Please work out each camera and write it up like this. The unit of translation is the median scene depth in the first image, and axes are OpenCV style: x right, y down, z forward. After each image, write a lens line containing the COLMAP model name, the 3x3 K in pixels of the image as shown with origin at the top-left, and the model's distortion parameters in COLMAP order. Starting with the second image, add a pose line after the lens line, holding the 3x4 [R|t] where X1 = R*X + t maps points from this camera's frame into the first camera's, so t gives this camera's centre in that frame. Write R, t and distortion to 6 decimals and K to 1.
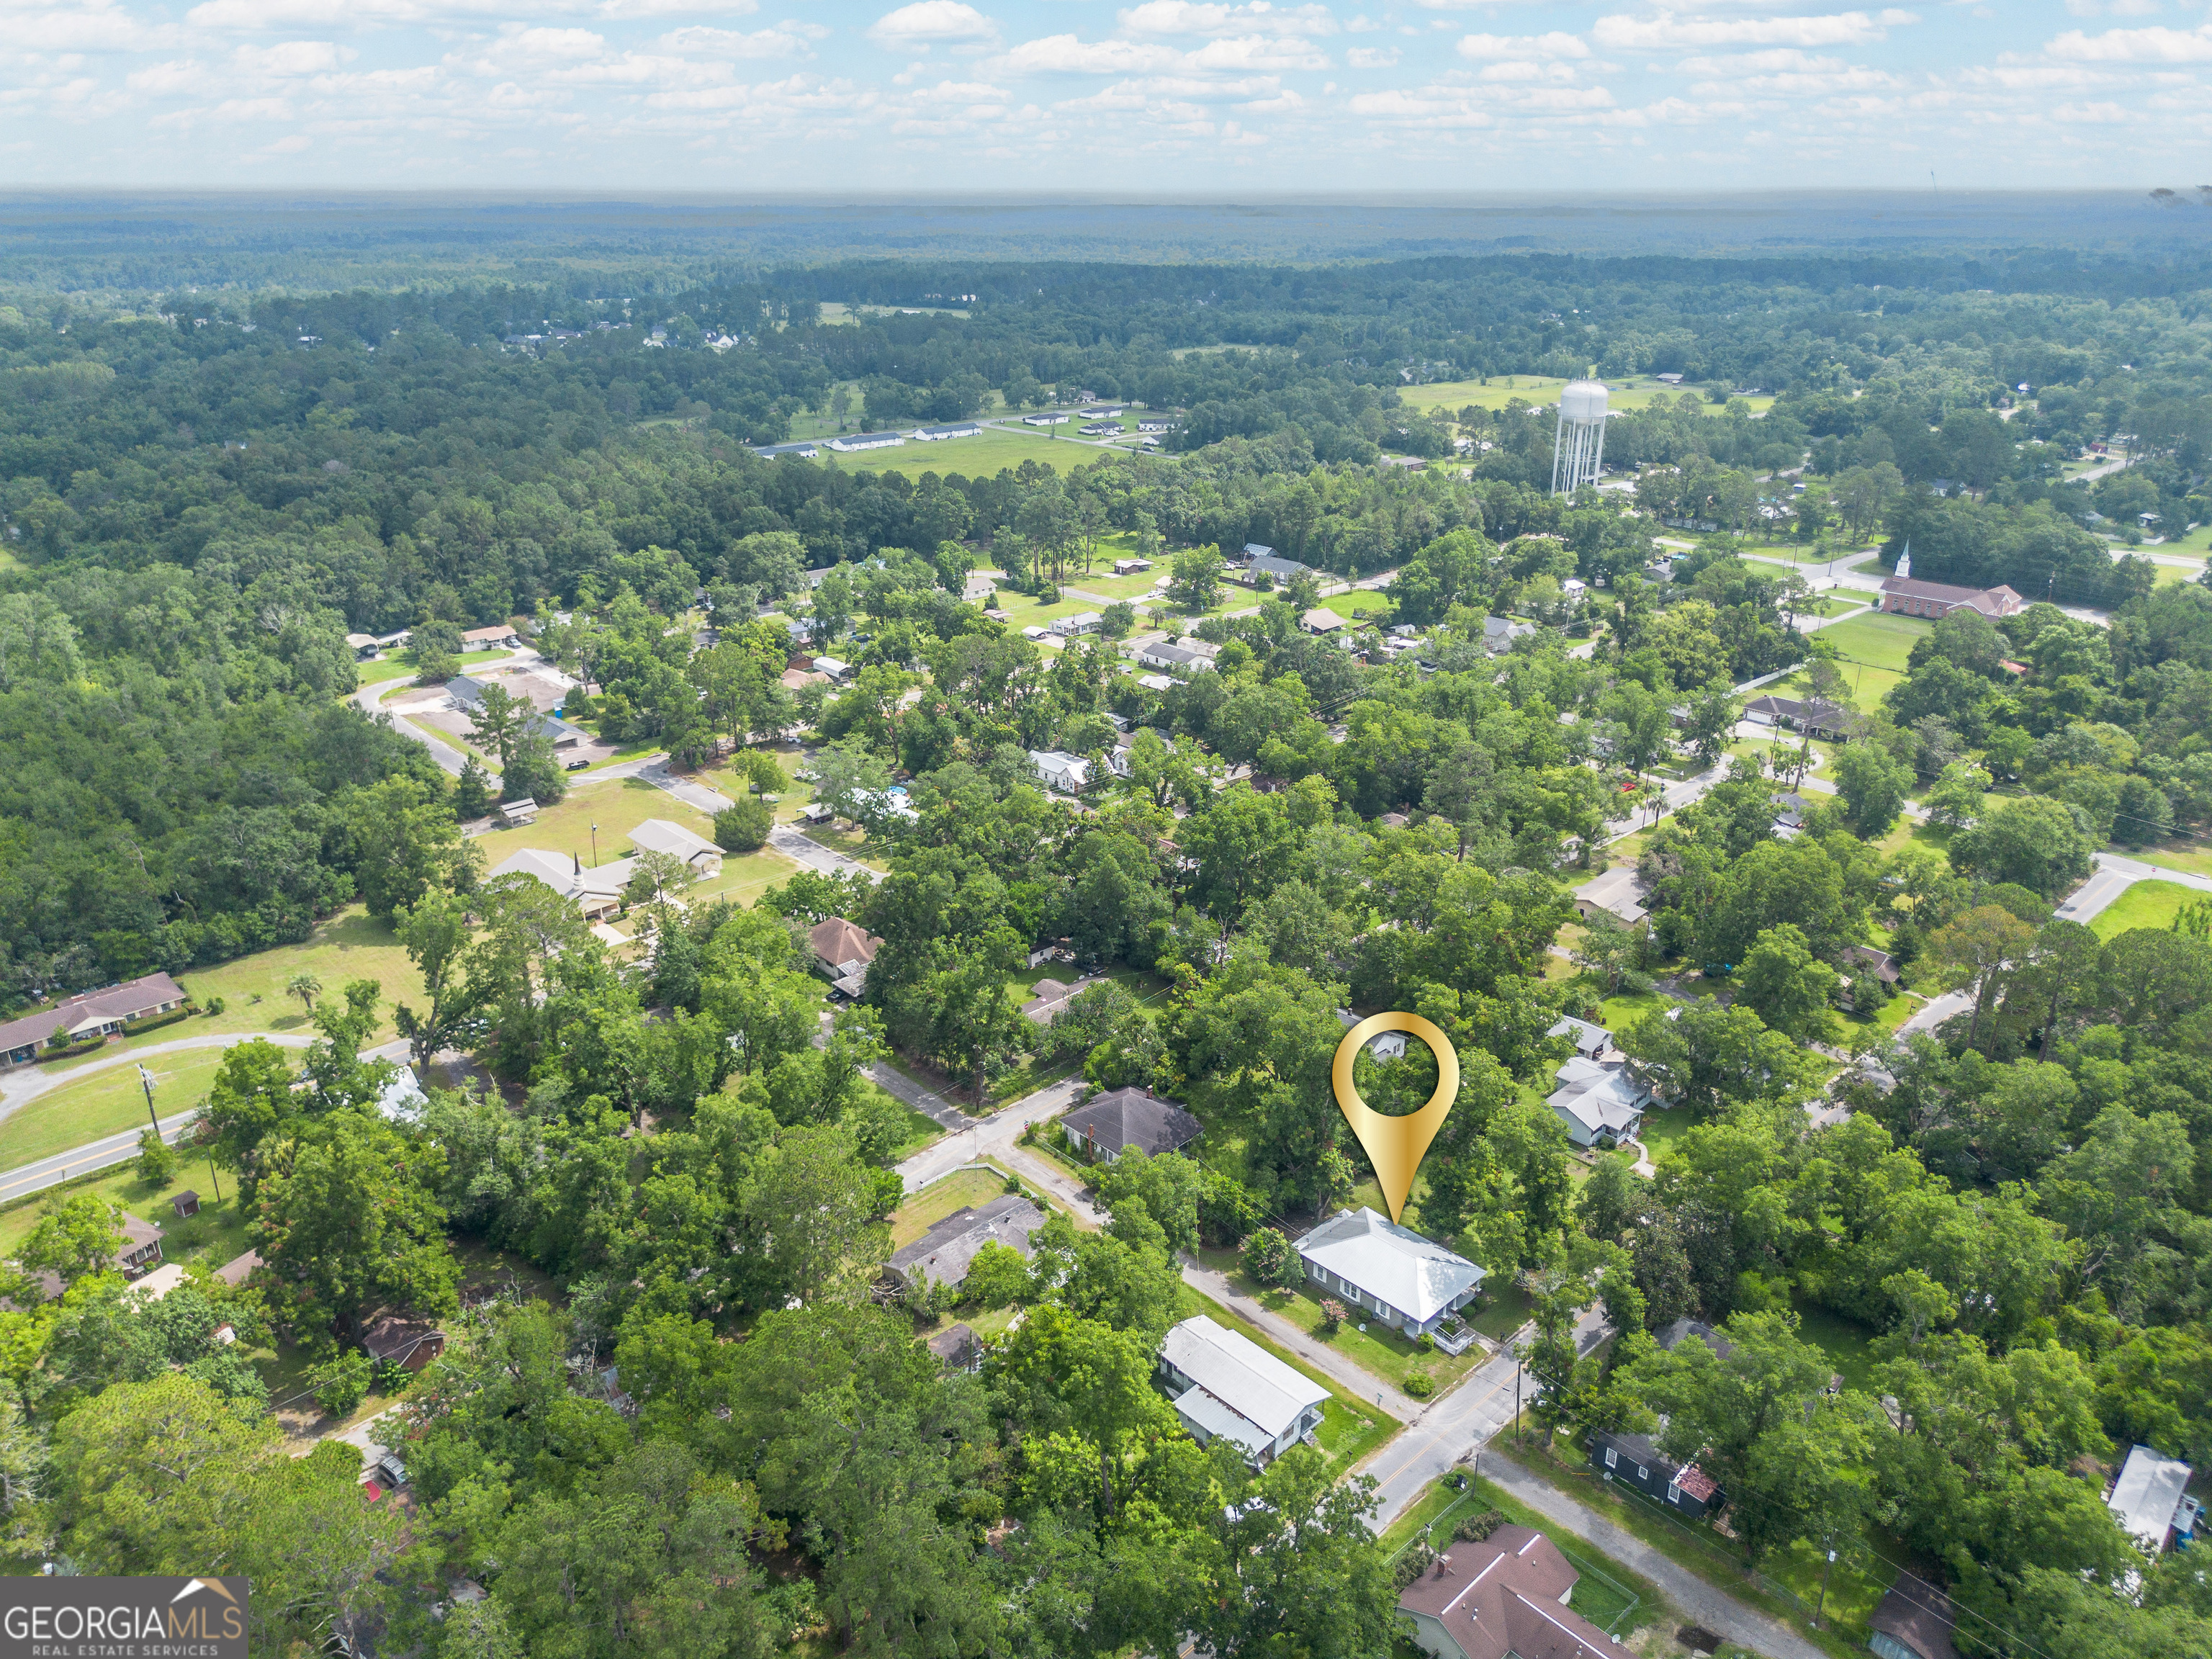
lens RADIAL K [[1595.5, 0, 1090.6], [0, 1595.5, 829.2], [0, 0, 1]] dist [0.057184, -0.095085]
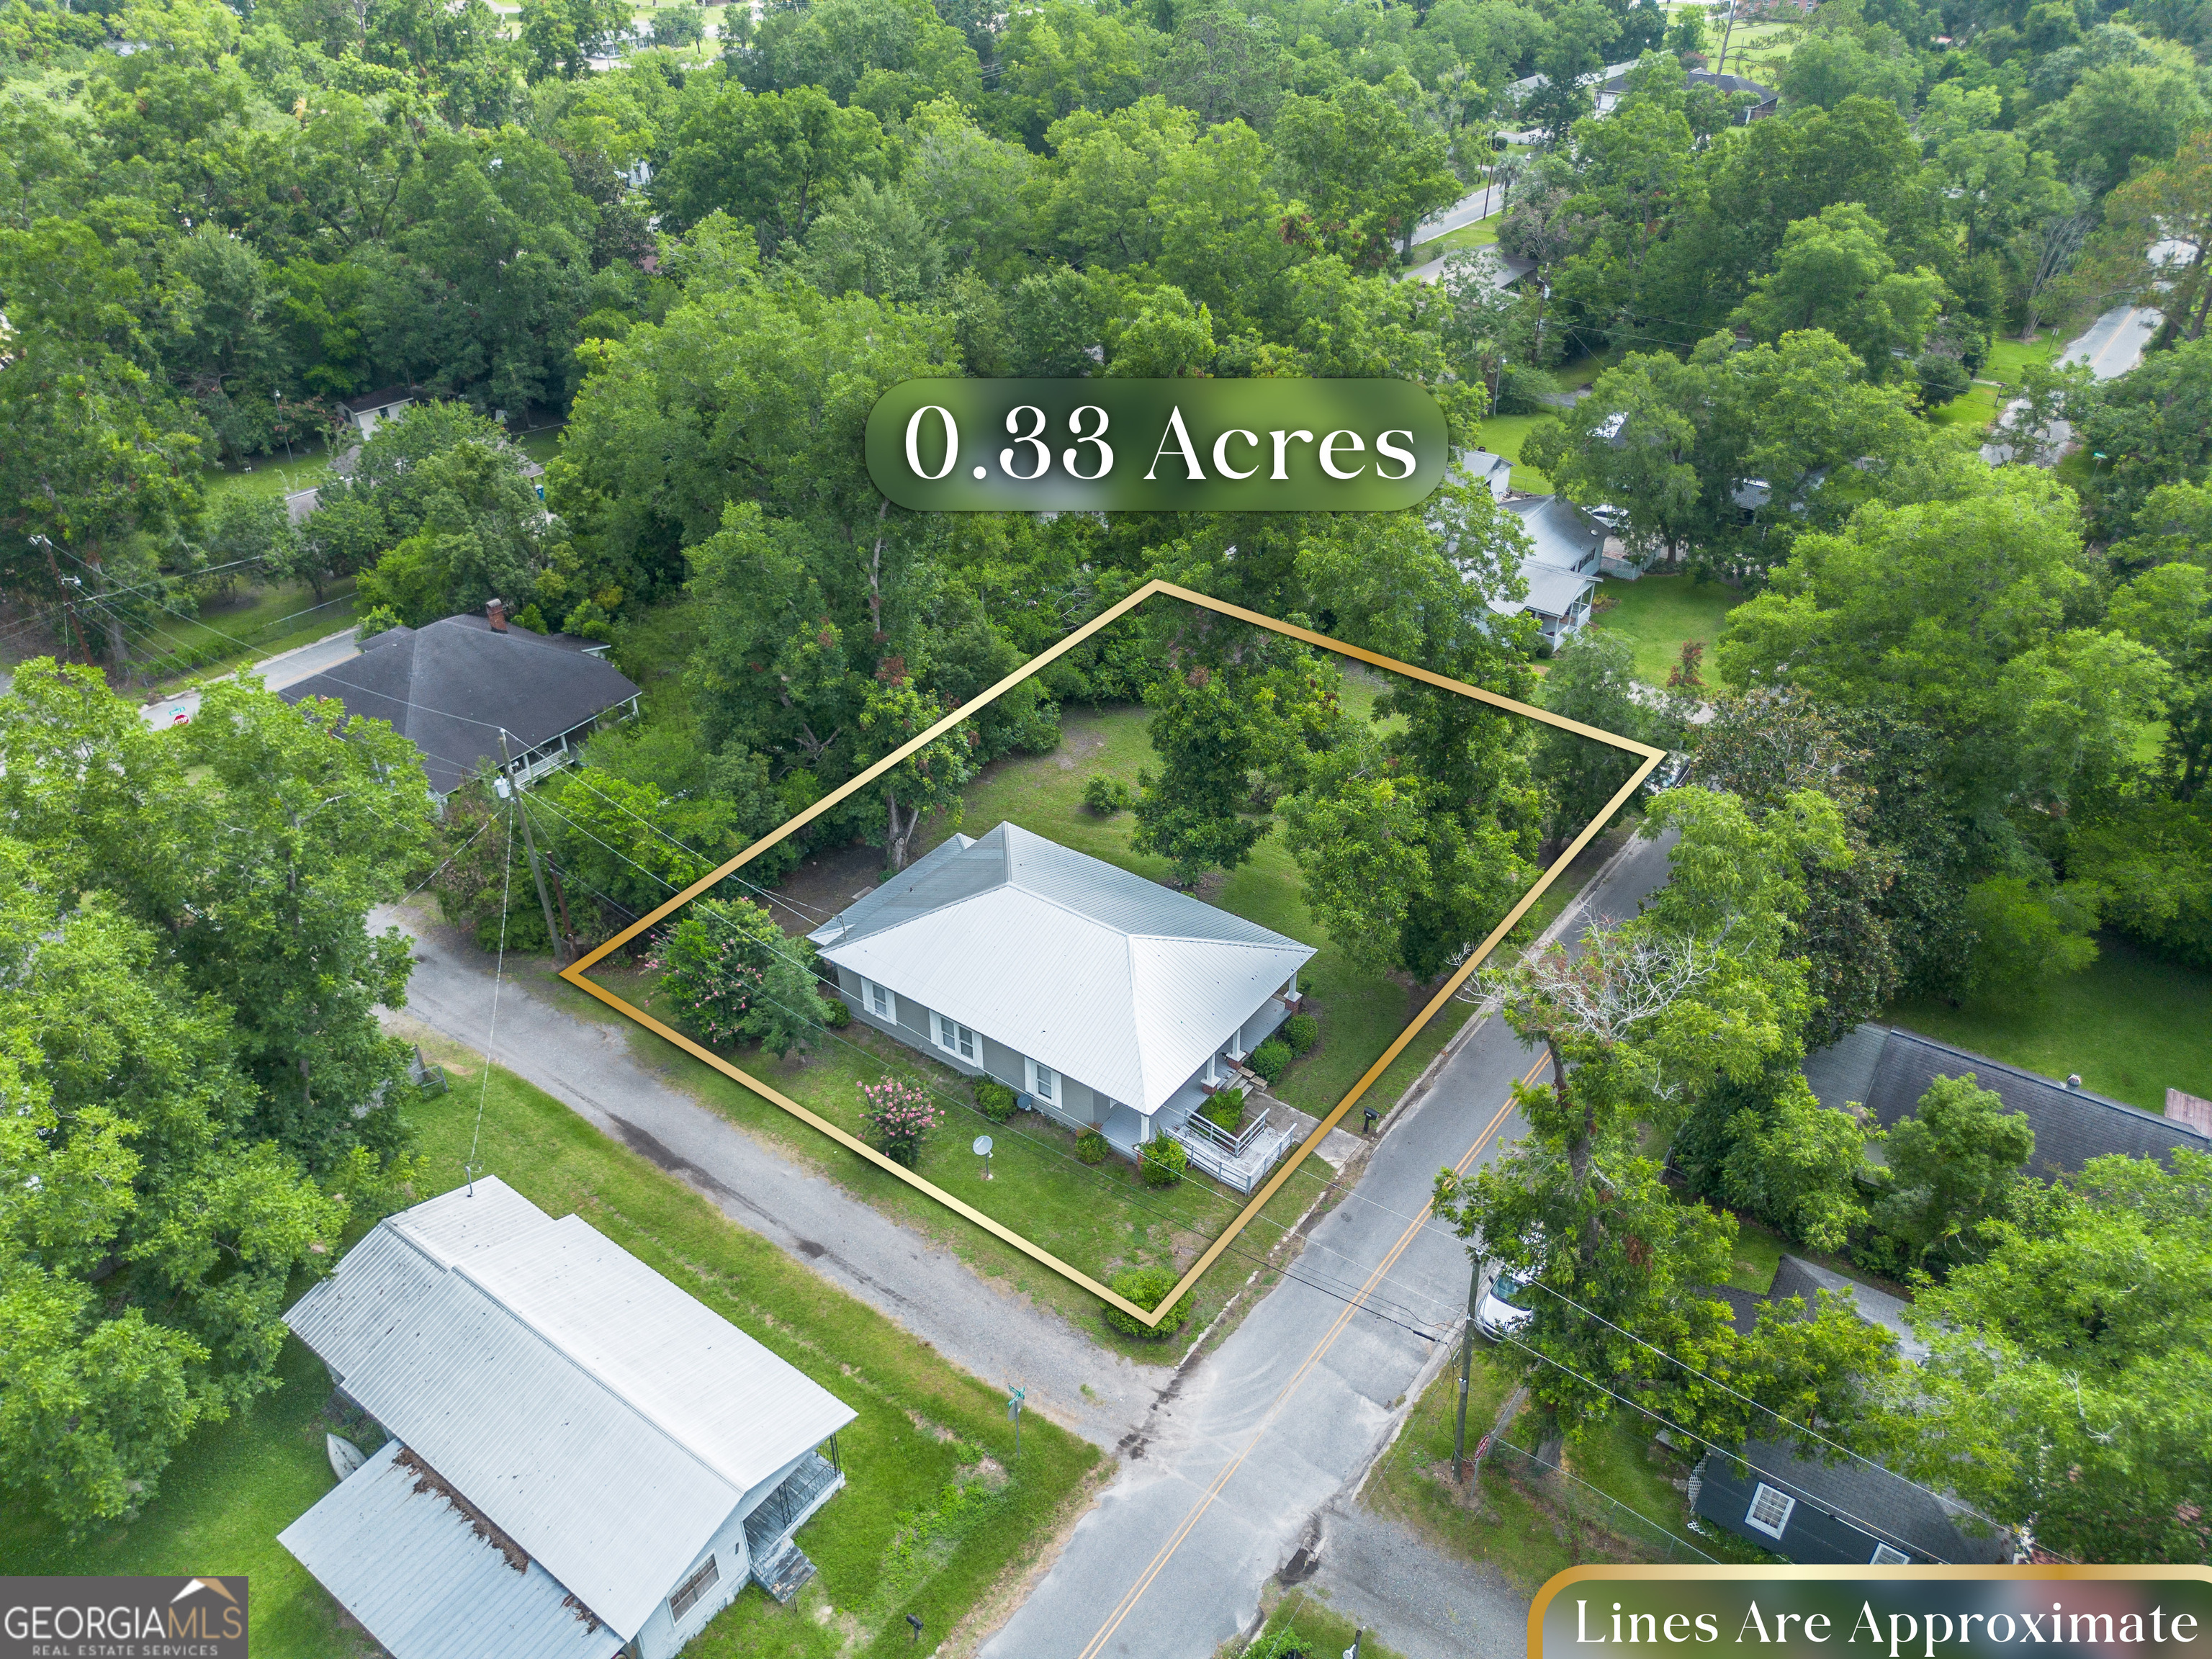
lens RADIAL K [[1595.5, 0, 1090.6], [0, 1595.5, 829.2], [0, 0, 1]] dist [0.057184, -0.095085]
pose [[0.985499, -0.095590, 0.140194, 0.147610], [0.066919, 0.978204, 0.196568, 0.173787], [-0.155928, -0.184336, 0.970416, 0.661160]]
